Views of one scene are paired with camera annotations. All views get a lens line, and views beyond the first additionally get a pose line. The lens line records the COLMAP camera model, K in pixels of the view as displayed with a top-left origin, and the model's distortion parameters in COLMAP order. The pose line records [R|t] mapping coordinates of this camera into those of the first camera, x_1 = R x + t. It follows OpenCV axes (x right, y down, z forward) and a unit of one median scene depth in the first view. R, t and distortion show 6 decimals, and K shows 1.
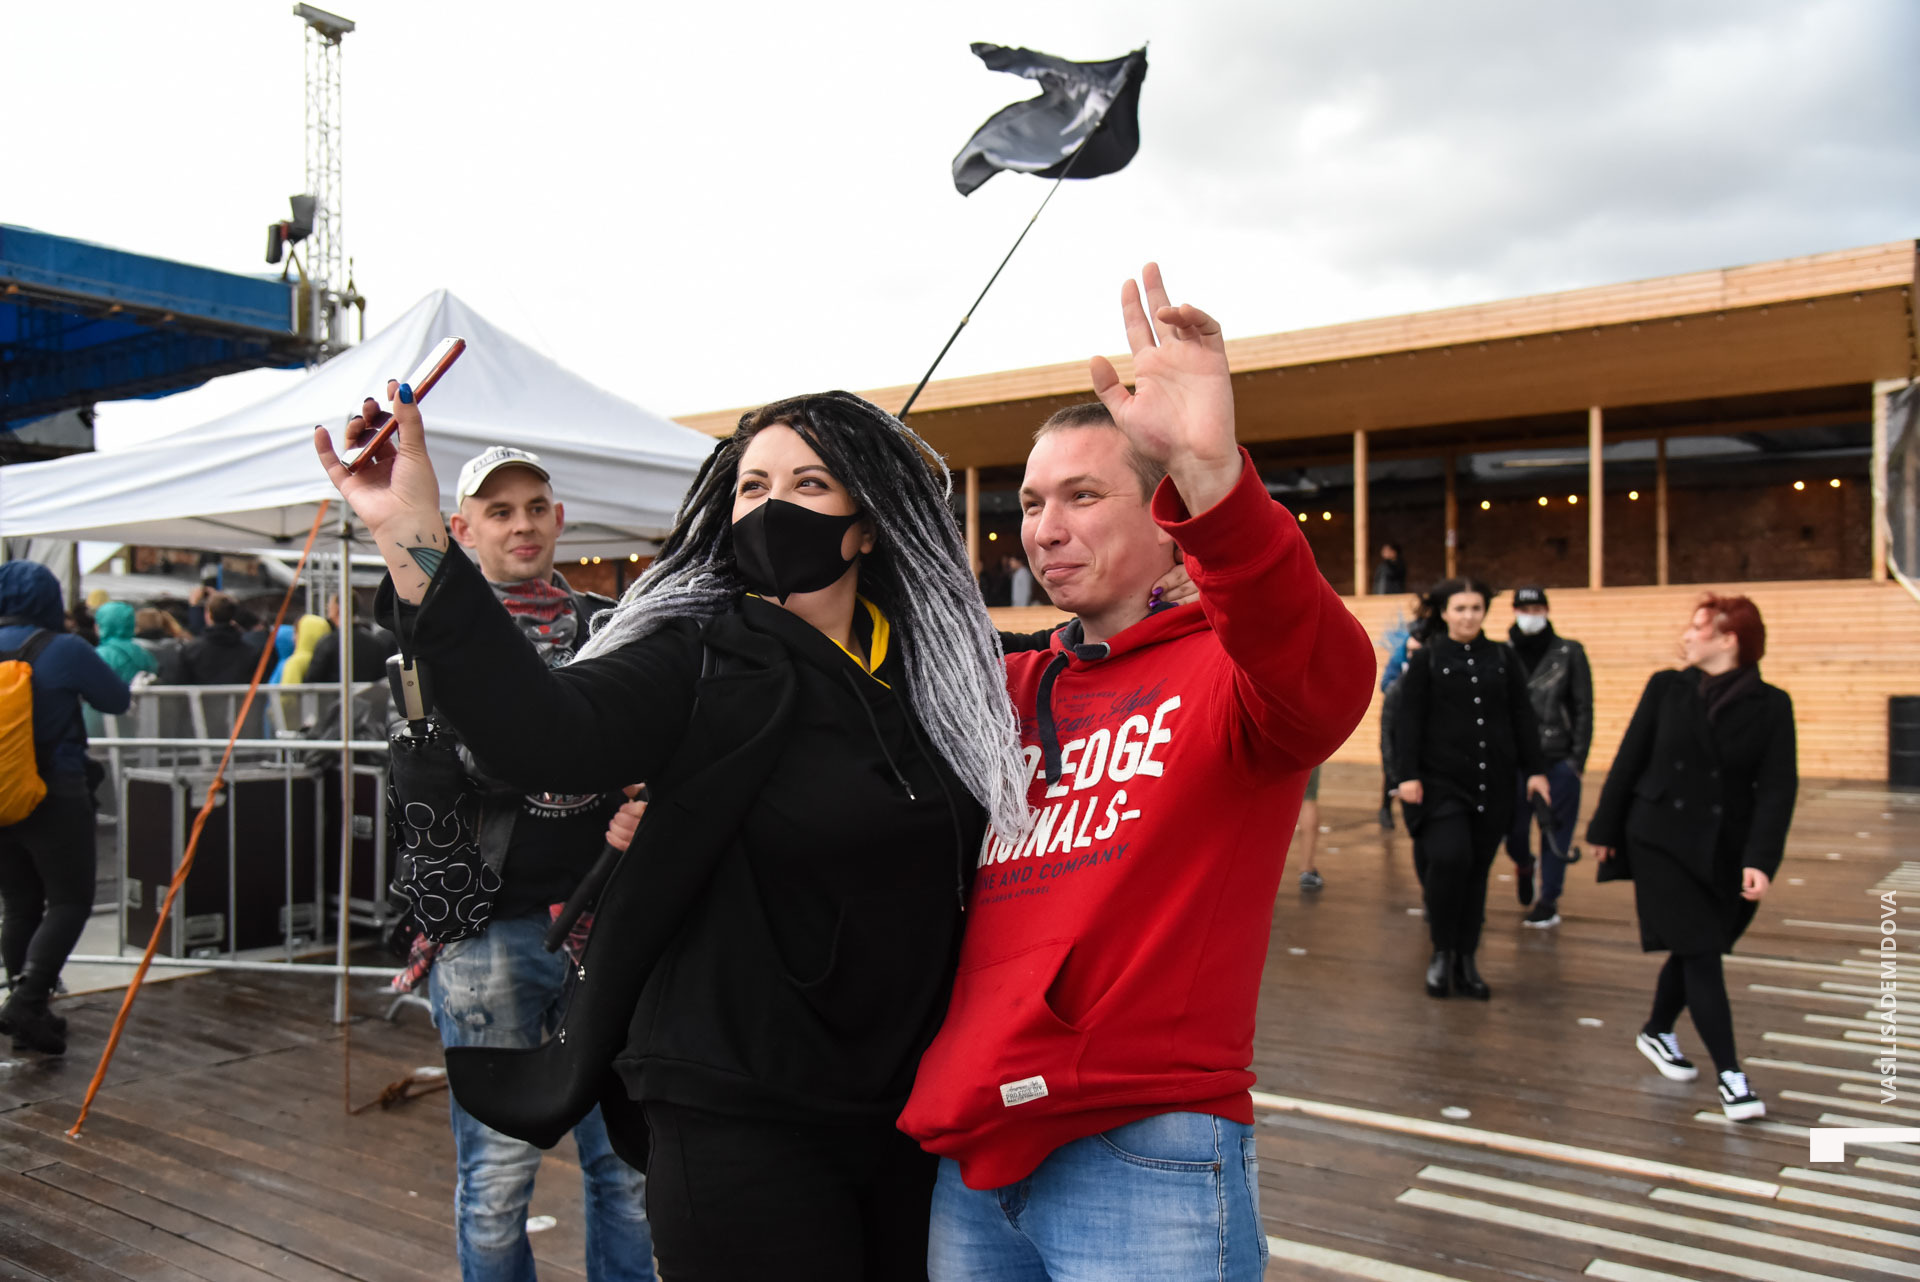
lens RADIAL K [[1616.4, 0, 960.0], [0, 1616.4, 641.0], [0, 0, 1]] dist [0.006650, 0.014482]
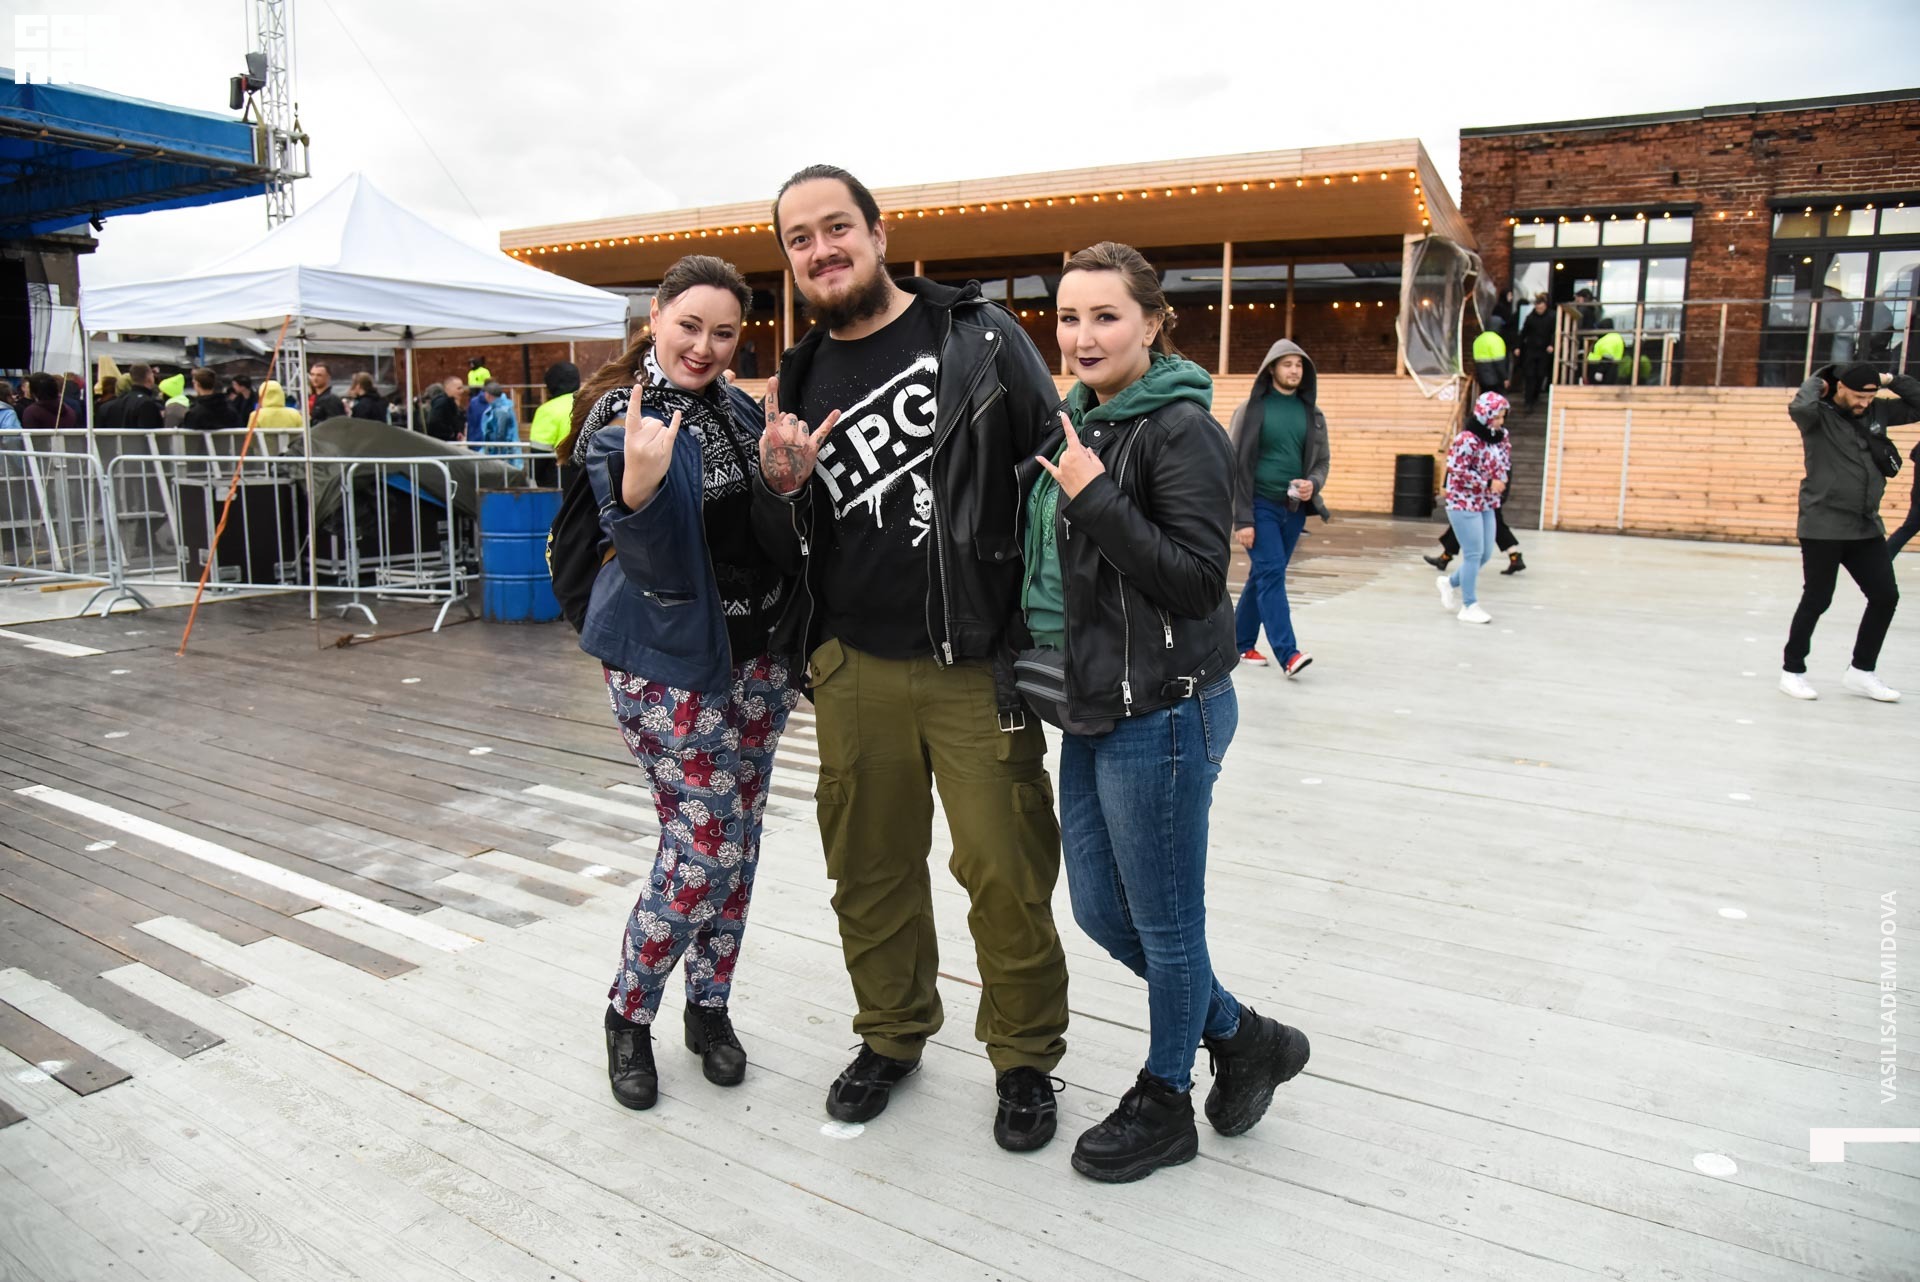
lens RADIAL K [[1364.3, 0, 960.0], [0, 1364.3, 641.0], [0, 0, 1]] dist [-0.073833, 0.053844]
pose [[0.996355, 0.006044, 0.085091, 0.079458], [-0.020852, 0.984483, 0.174234, -0.005877], [-0.082717, -0.175373, 0.981021, -0.204982]]
